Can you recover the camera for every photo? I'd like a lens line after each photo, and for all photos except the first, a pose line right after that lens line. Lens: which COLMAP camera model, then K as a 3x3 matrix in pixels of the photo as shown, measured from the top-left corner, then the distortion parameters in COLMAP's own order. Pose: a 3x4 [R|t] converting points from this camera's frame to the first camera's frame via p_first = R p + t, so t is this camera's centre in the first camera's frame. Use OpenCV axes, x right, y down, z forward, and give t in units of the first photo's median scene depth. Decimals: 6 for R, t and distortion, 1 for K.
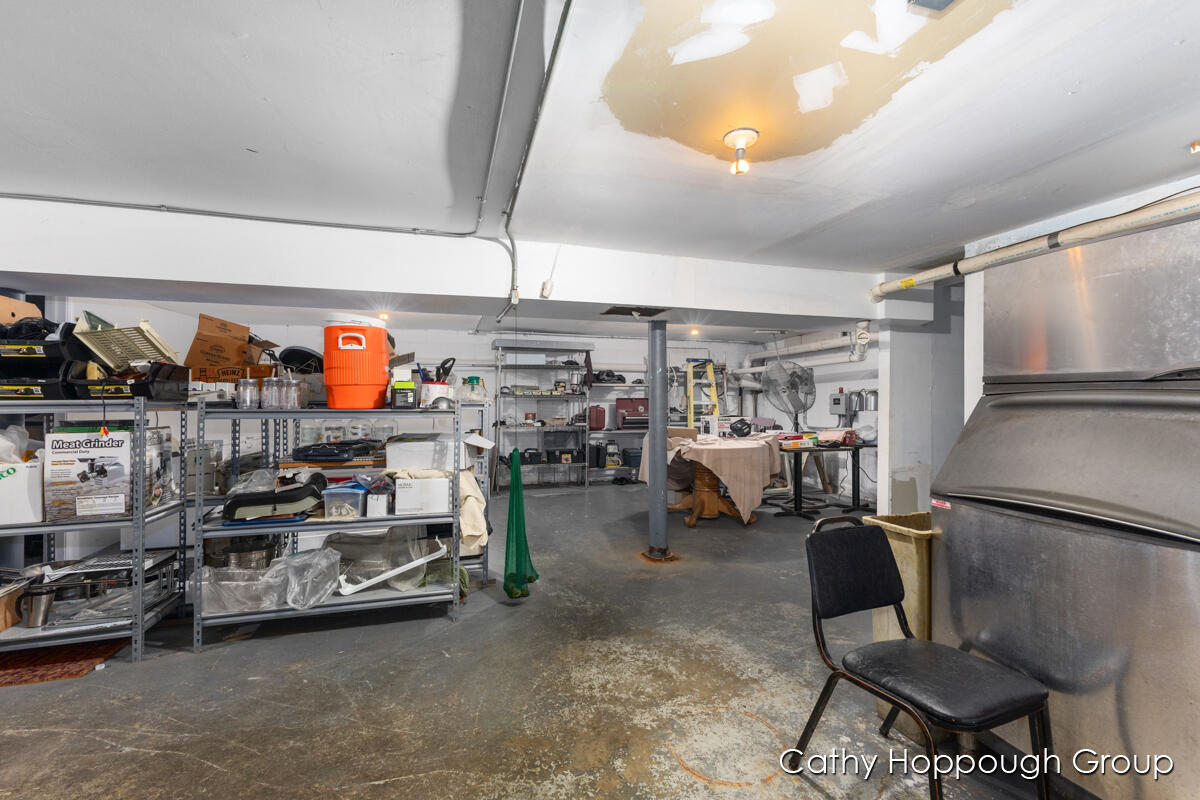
lens RADIAL K [[517.0, 0, 600.0], [0, 517.0, 399.2], [0, 0, 1]] dist [0.011040, -0.002890]
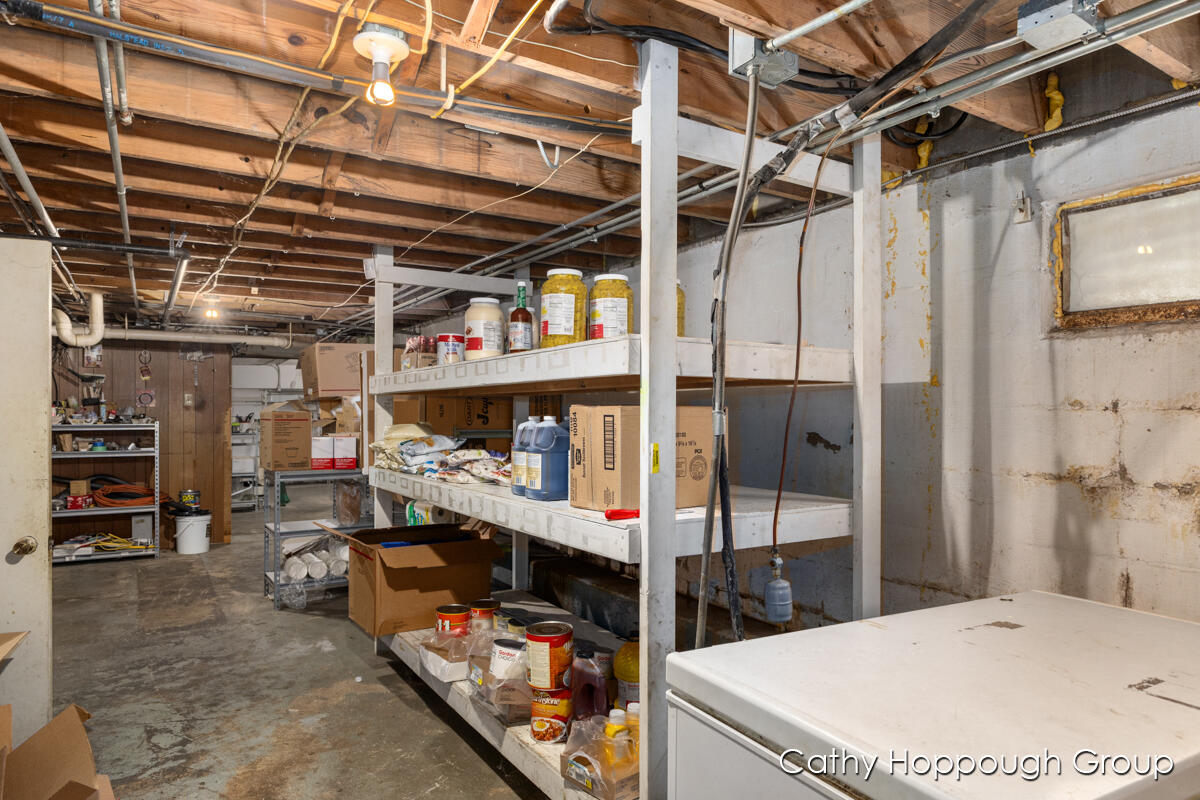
lens RADIAL K [[726.4, 0, 602.2], [0, 726.4, 406.7], [0, 0, 1]] dist [0.001802, 0.000148]
pose [[0.964039, -0.001691, 0.265756, 0.421748], [0.002856, 0.999988, -0.003994, -0.091619], [-0.265746, 0.004609, 0.964032, -2.908829]]
